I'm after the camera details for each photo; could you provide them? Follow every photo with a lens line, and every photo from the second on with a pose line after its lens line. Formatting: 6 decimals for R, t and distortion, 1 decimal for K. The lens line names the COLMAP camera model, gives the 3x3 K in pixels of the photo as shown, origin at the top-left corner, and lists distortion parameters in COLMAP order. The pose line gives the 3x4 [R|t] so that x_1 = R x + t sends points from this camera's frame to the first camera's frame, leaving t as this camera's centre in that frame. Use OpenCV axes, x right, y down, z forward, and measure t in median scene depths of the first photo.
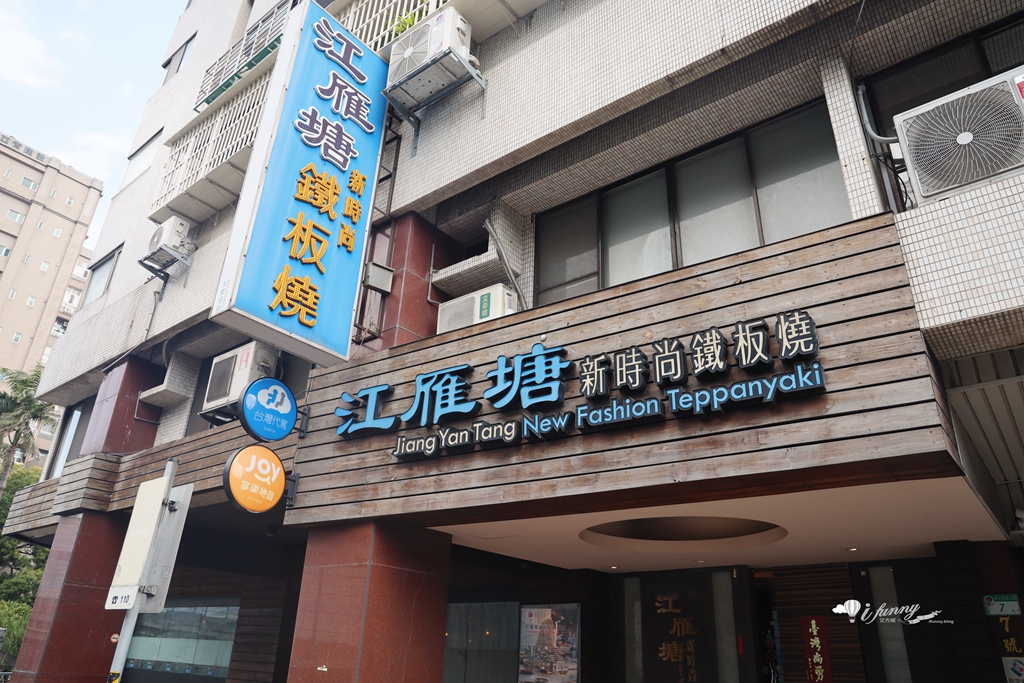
lens RADIAL K [[717.9, 0, 513.8], [0, 717.9, 352.9], [0, 0, 1]] dist [-0.100798, 0.067313]
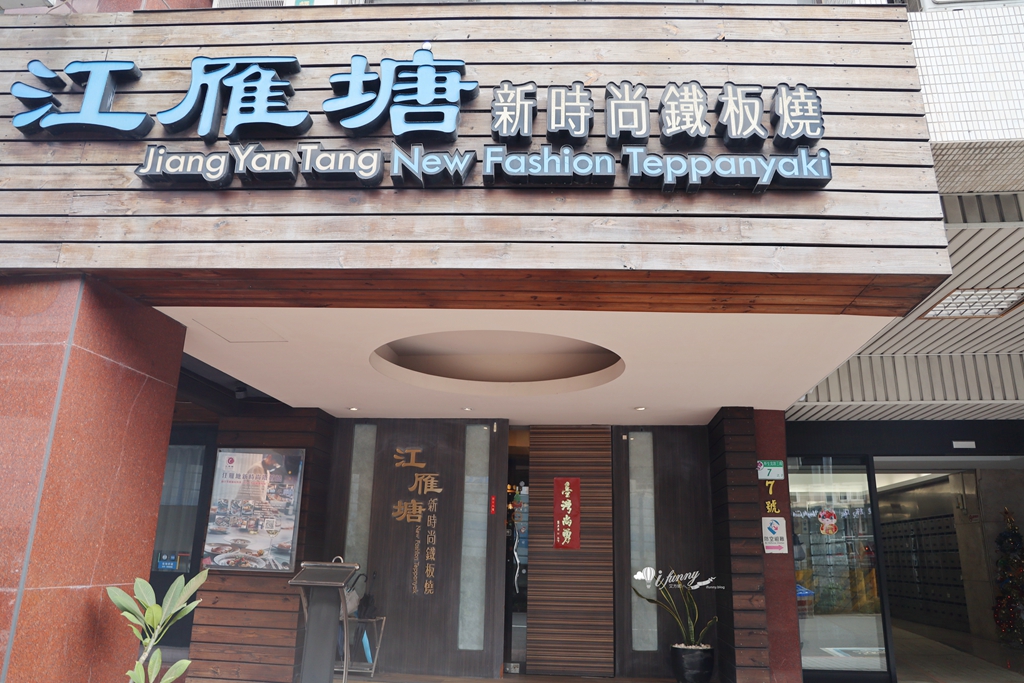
lens RADIAL K [[717.9, 0, 513.8], [0, 717.9, 352.9], [0, 0, 1]] dist [-0.100798, 0.067313]
pose [[0.848273, 0.127468, 0.513989, -0.201439], [-0.207431, 0.973018, 0.101032, 0.181820], [-0.487243, -0.192320, 0.851826, 0.347285]]
